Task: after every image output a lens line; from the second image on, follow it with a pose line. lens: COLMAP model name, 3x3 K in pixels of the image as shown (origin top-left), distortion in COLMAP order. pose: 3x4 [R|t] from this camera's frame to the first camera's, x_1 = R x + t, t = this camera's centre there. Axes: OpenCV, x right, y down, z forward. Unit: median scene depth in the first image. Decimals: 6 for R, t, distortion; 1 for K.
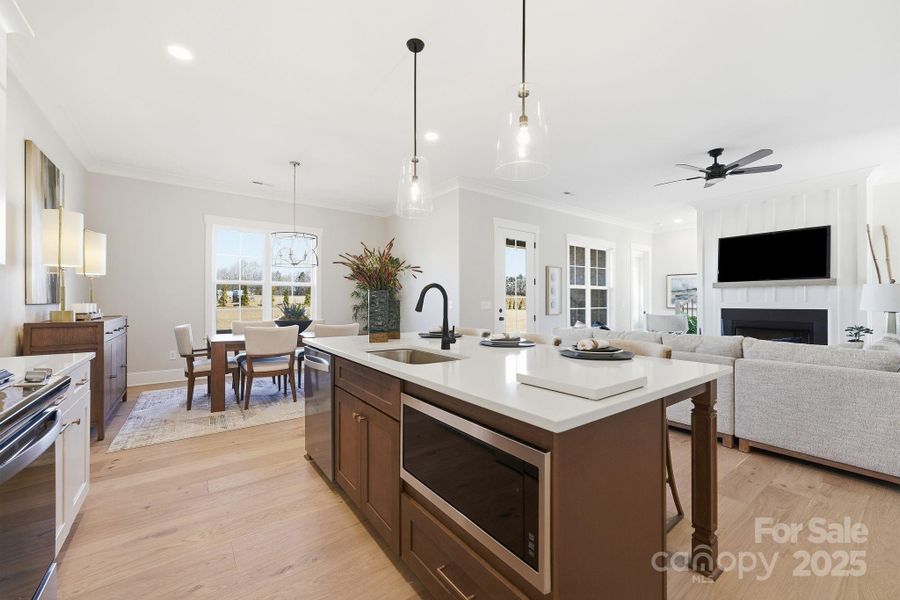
lens RADIAL K [[358.4, 0, 448.7], [0, 358.4, 300.9], [0, 0, 1]] dist [0.000084, -0.000159]
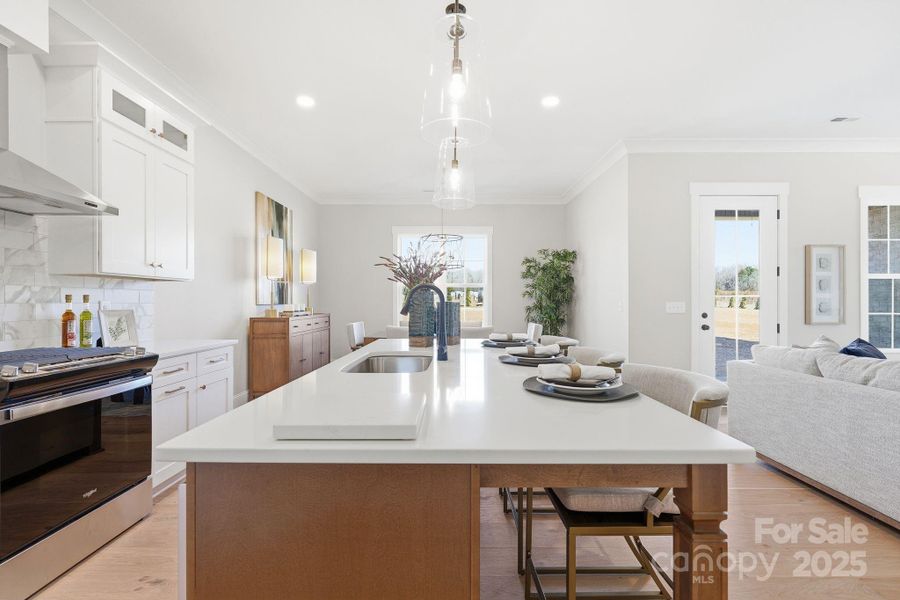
lens RADIAL K [[393.8, 0, 448.3], [0, 393.8, 300.8], [0, 0, 1]] dist [-0.002445, 0.001213]
pose [[0.801192, -0.001849, -0.598404, 0.214485], [0.001987, 0.999998, -0.000429, -0.002141], [0.598404, -0.000845, 0.801194, 0.098943]]
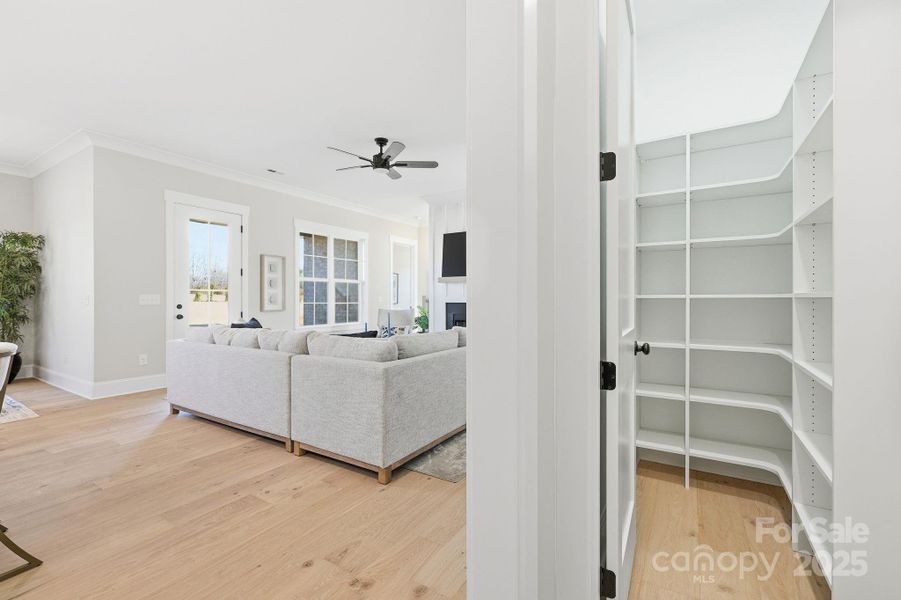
lens RADIAL K [[394.3, 0, 453.0], [0, 394.3, 296.8], [0, 0, 1]] dist [-0.002445, 0.001213]
pose [[0.927674, 0.000902, 0.373391, 0.404757], [-0.000797, 1.000000, -0.000434, 0.004714], [-0.373392, 0.000105, 0.927674, -0.050025]]
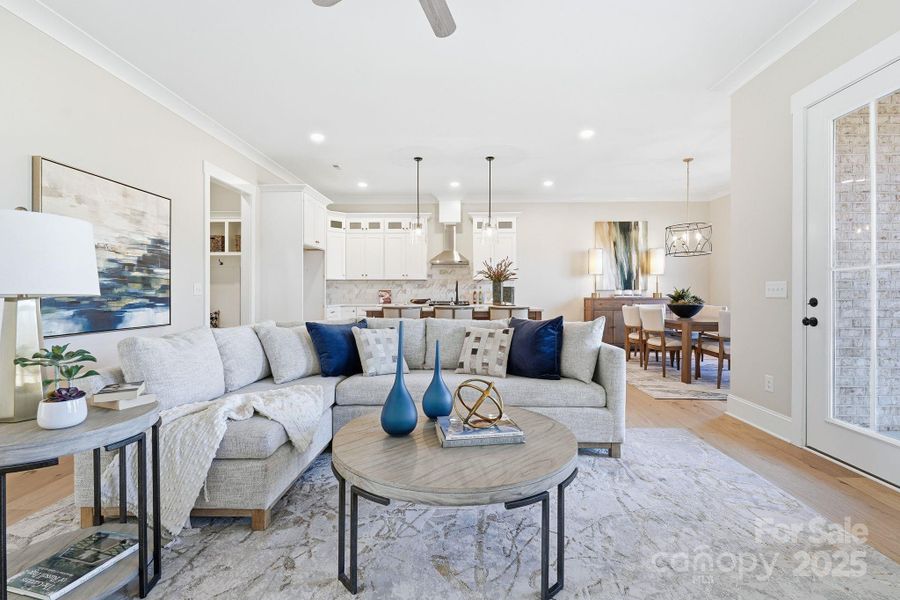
lens RADIAL K [[393.8, 0, 461.8], [0, 393.8, 294.1], [0, 0, 1]] dist [-0.002445, 0.001213]
pose [[-0.601694, 0.002068, -0.798724, 0.791992], [0.002677, 0.999996, 0.000573, 0.016998], [0.798723, -0.001793, -0.601697, 0.996934]]
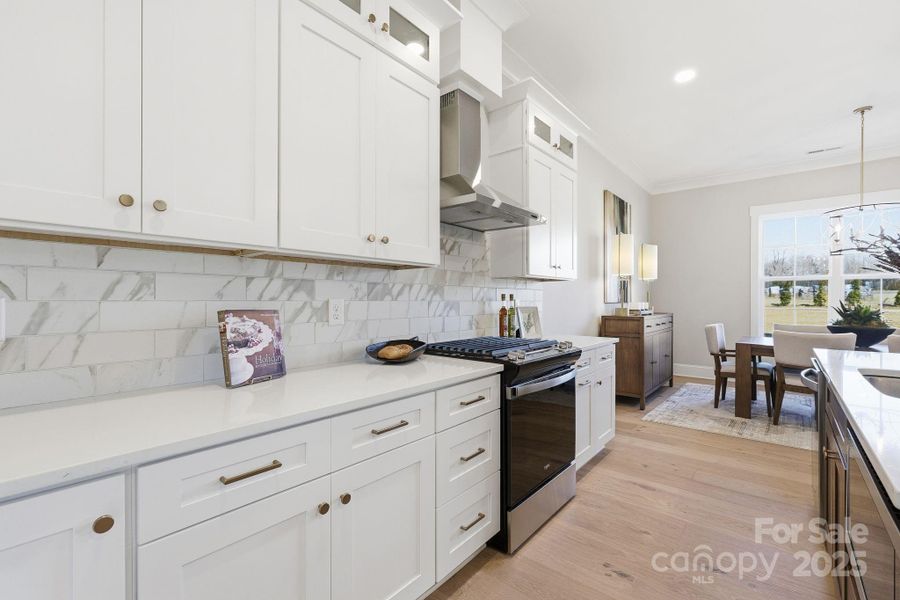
lens RADIAL K [[393.8, 0, 452.3], [0, 393.8, 301.0], [0, 0, 1]] dist [-0.002445, 0.001213]
pose [[0.240517, 0.002425, -0.970642, 0.122189], [0.001665, 0.999994, 0.002911, -0.002232], [0.970643, -0.002316, 0.240512, 0.005462]]
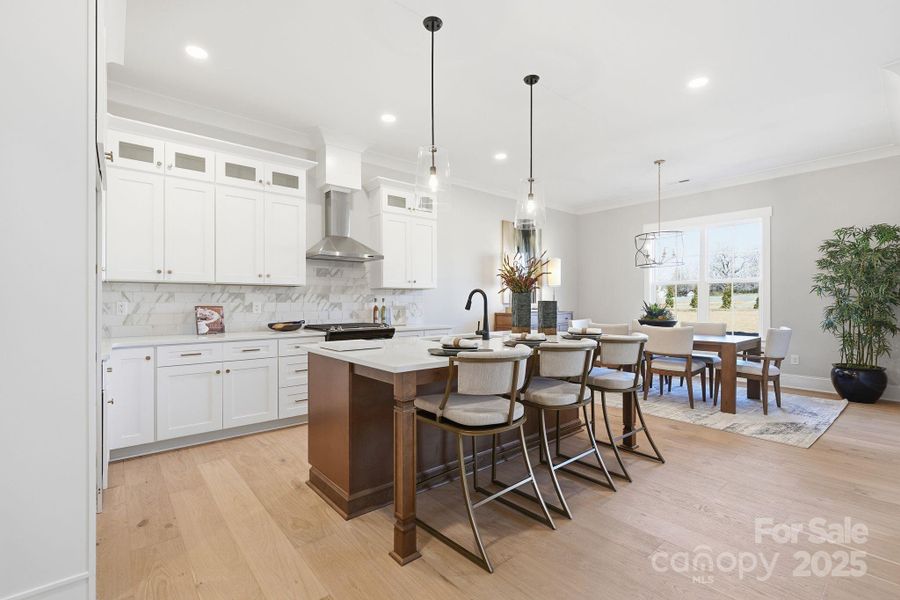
lens RADIAL K [[393.8, 0, 450.8], [0, 393.8, 303.6], [0, 0, 1]] dist [-0.002445, 0.001213]
pose [[0.069766, 0.003661, -0.997557, 0.525874], [0.005844, 0.999975, 0.004078, -0.000420], [0.997546, -0.006114, 0.069742, 0.296654]]
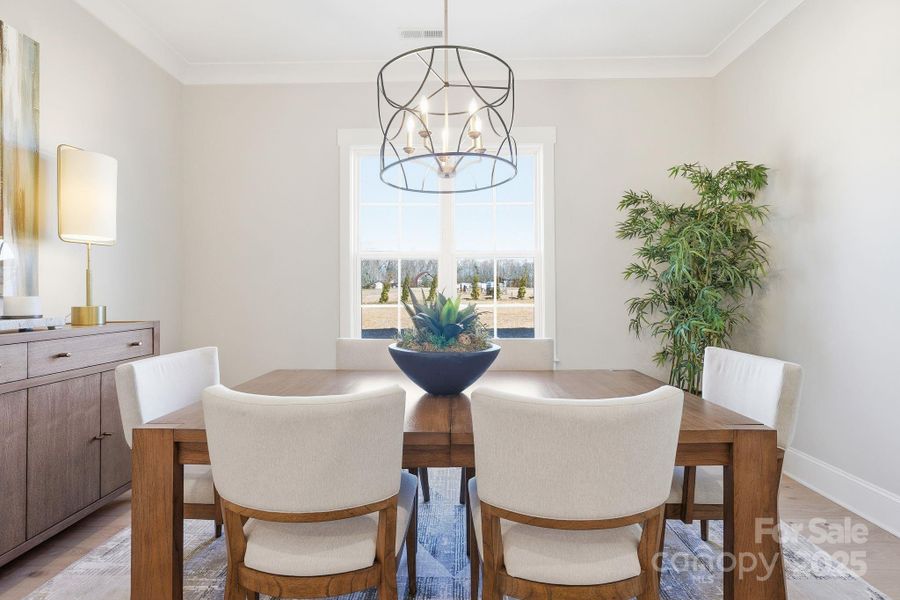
lens RADIAL K [[393.8, 0, 449.7], [0, 393.8, 292.5], [0, 0, 1]] dist [-0.002445, 0.001213]
pose [[0.794566, -0.009300, -0.607107, -0.192008], [0.008561, 0.999955, -0.004115, 0.006377], [0.607118, -0.001928, 0.794609, 0.631195]]
